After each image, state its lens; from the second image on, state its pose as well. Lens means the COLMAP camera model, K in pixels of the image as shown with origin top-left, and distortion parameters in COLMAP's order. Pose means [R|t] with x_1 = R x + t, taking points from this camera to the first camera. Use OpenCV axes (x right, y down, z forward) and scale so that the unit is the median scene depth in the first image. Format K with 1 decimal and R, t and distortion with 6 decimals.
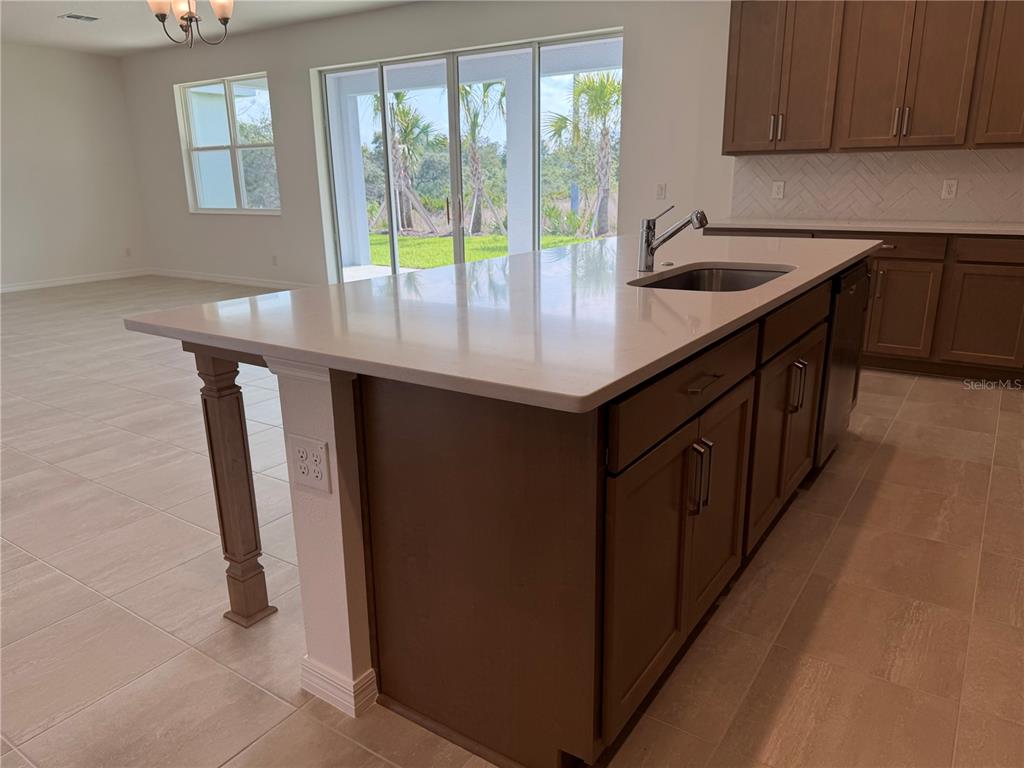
lens RADIAL K [[723.8, 0, 509.5], [0, 723.8, 387.0], [0, 0, 1]] dist [0.039459, -0.037039]
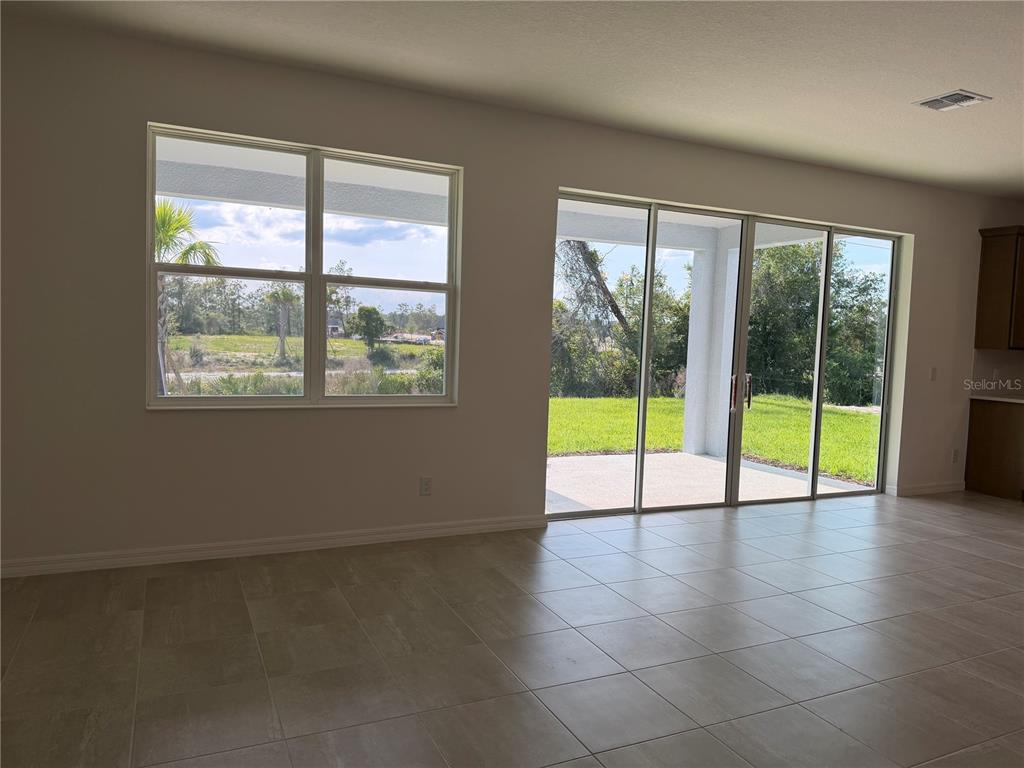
lens RADIAL K [[723.8, 0, 515.2], [0, 723.8, 380.4], [0, 0, 1]] dist [0.039459, -0.037039]
pose [[0.479236, -0.024976, 0.877331, -1.460986], [0.201651, 0.975988, -0.082366, -0.363833], [-0.854207, 0.216387, 0.472765, 1.257407]]
